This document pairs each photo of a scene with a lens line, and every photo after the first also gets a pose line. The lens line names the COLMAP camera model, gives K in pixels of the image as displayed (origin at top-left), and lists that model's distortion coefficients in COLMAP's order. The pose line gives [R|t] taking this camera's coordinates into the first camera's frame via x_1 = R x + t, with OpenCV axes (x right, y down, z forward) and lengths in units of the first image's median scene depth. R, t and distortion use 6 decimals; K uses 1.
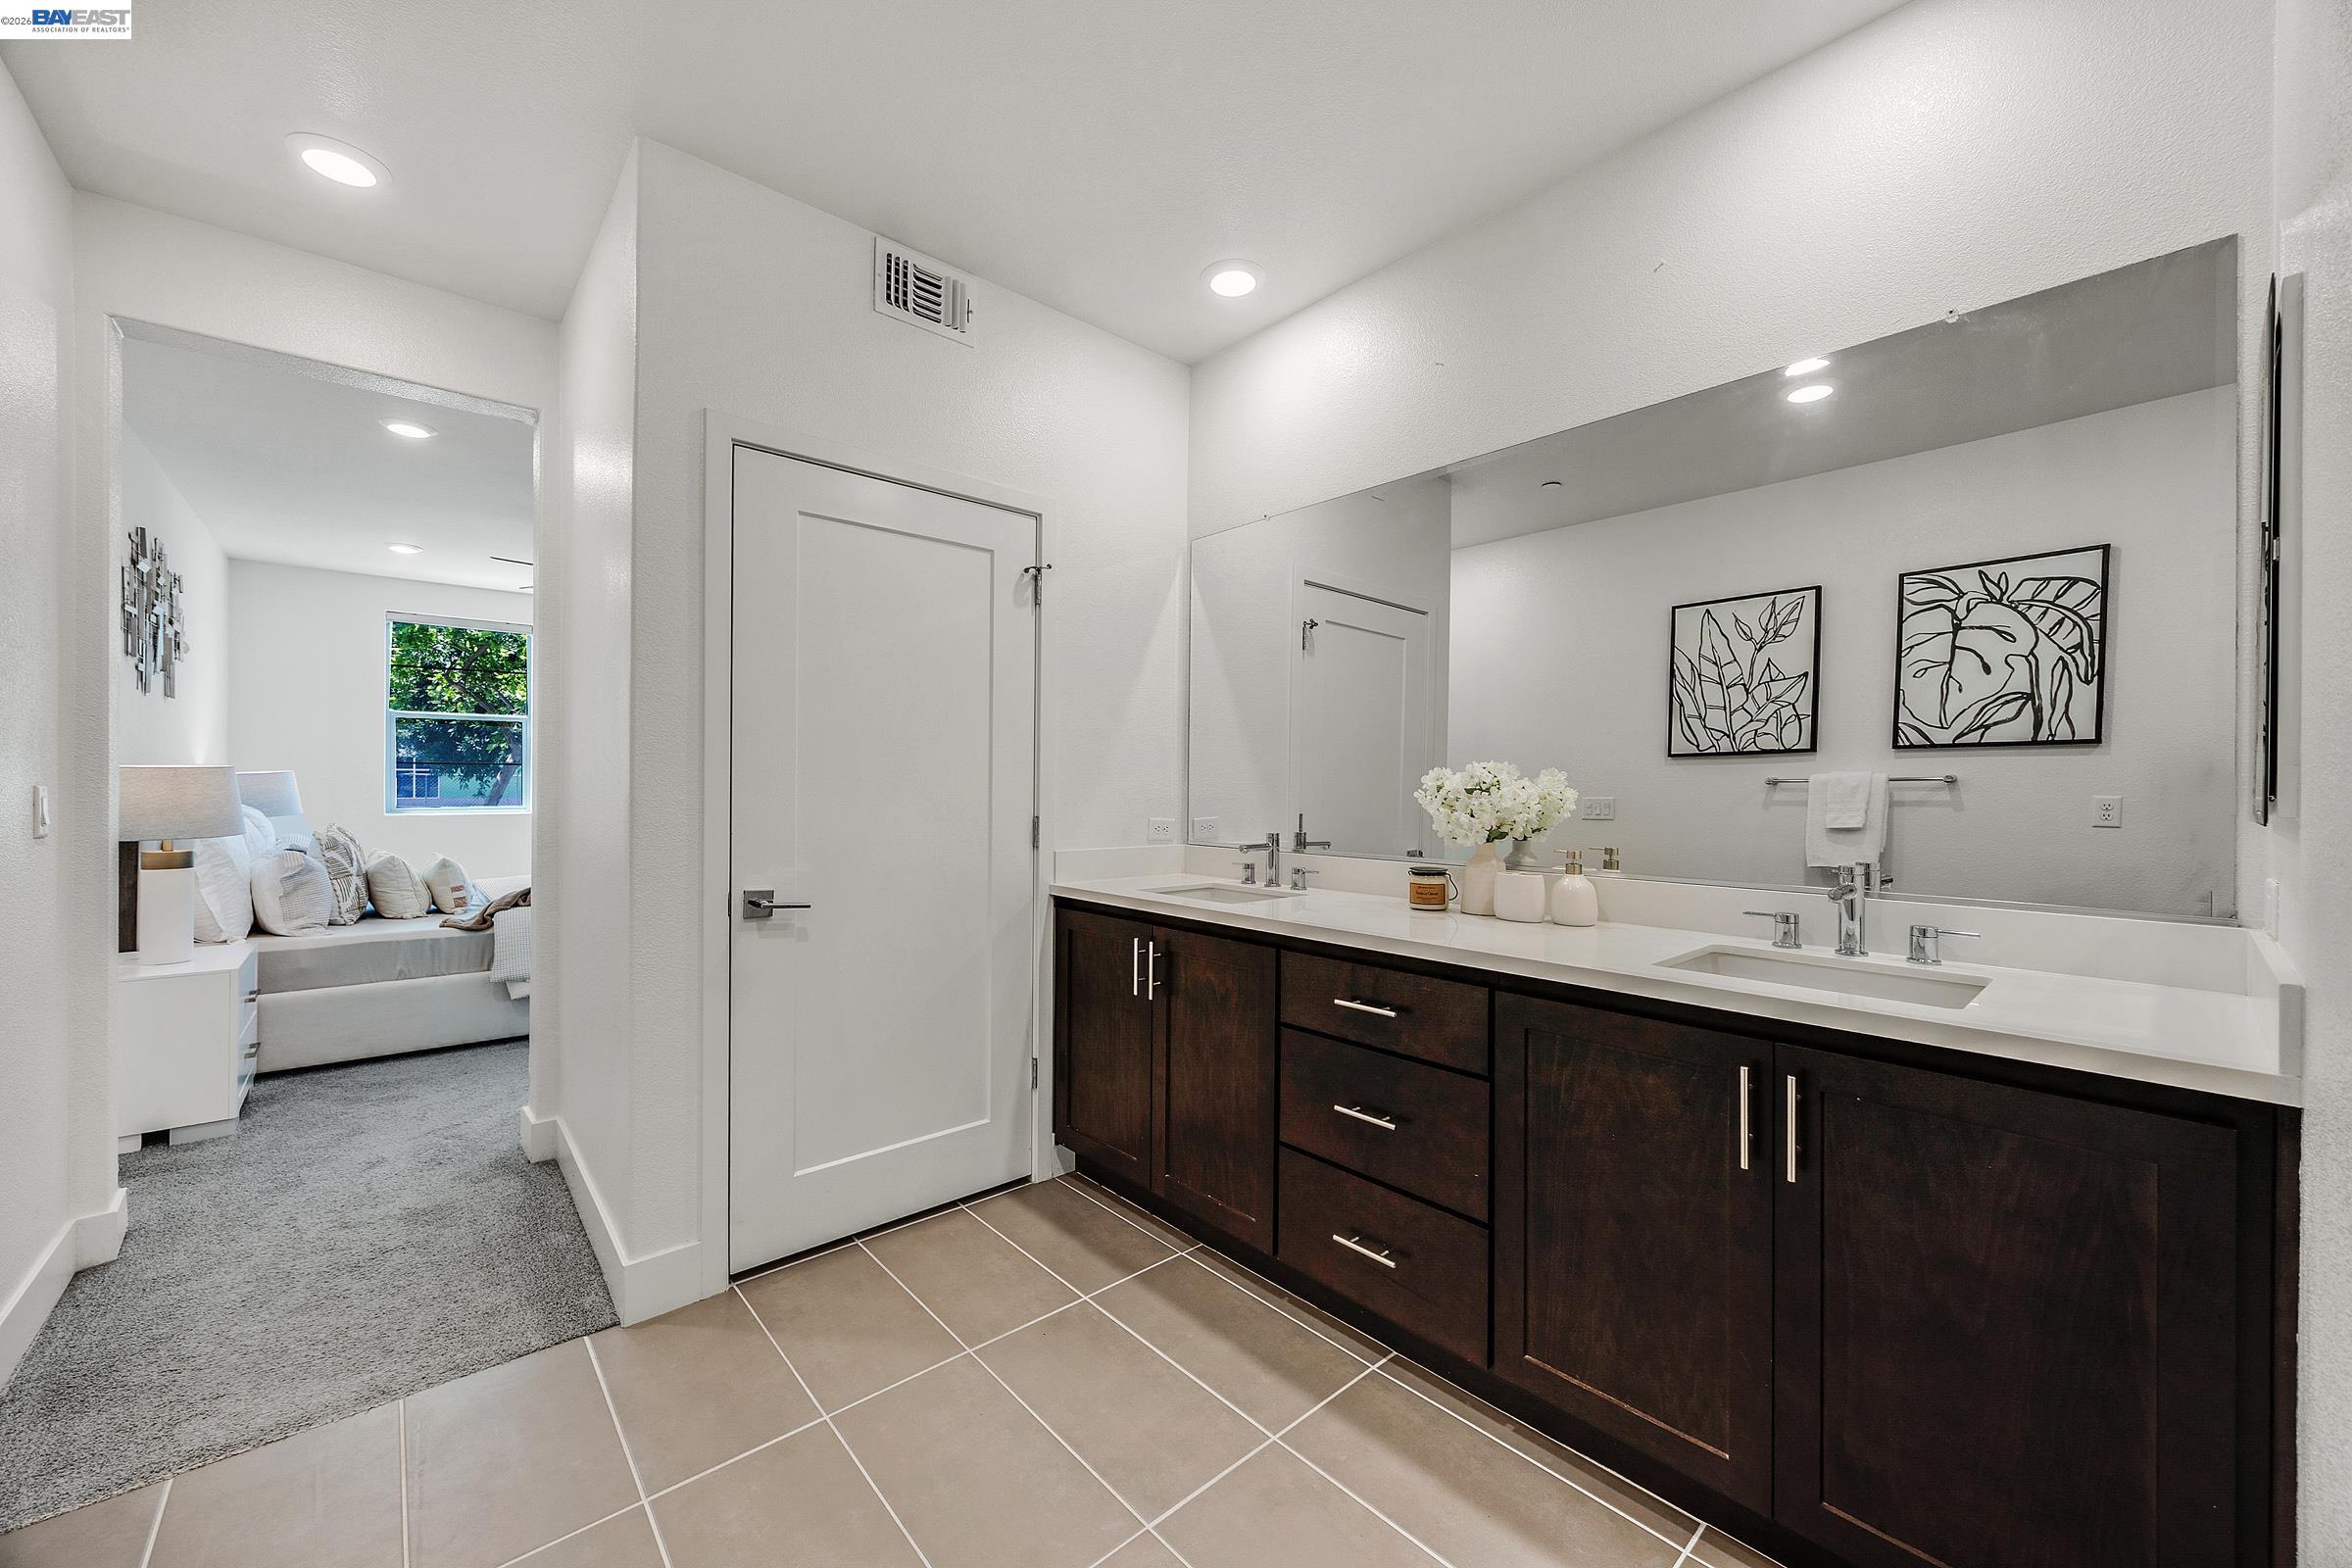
lens RADIAL K [[896.9, 0, 1183.1], [0, 896.9, 783.1], [0, 0, 1]] dist [-0.002300, 0.000014]
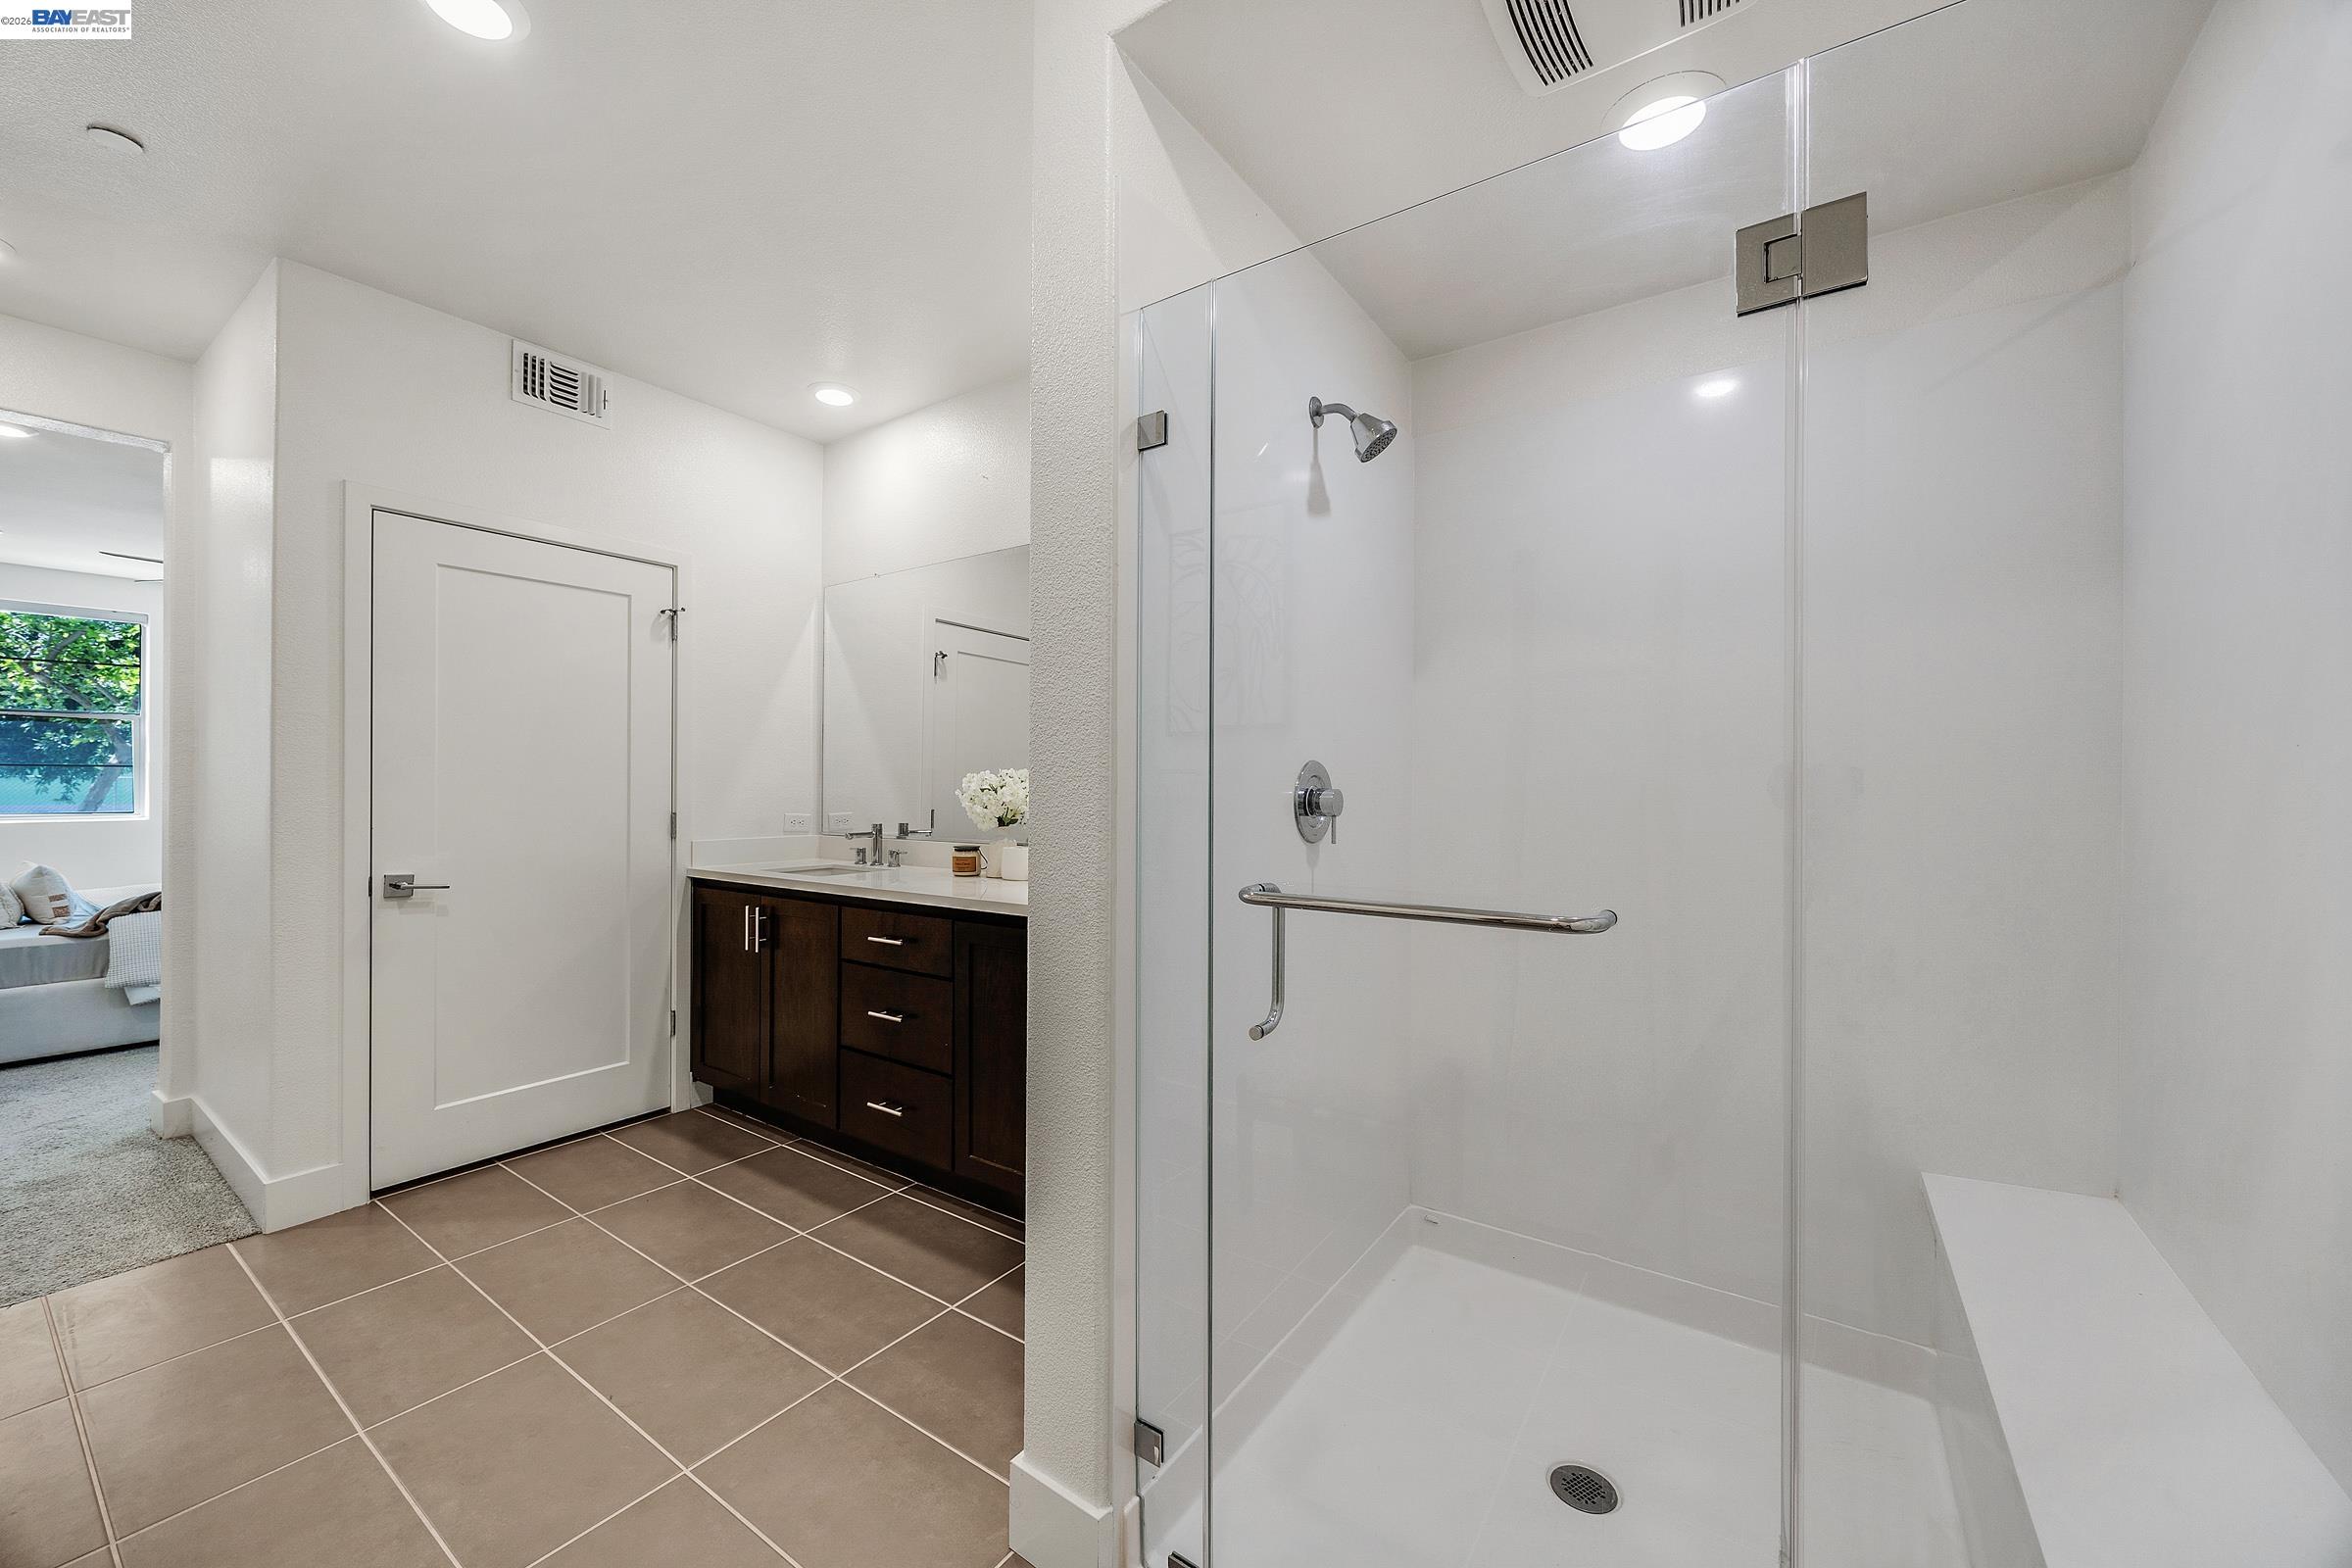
lens RADIAL K [[896.9, 0, 1181.9], [0, 896.9, 782.3], [0, 0, 1]] dist [-0.002300, 0.000014]
pose [[0.972324, -0.003000, 0.233619, 0.223718], [0.003183, 0.999995, -0.000408, -0.001507], [-0.233616, 0.001141, 0.972328, -0.348184]]
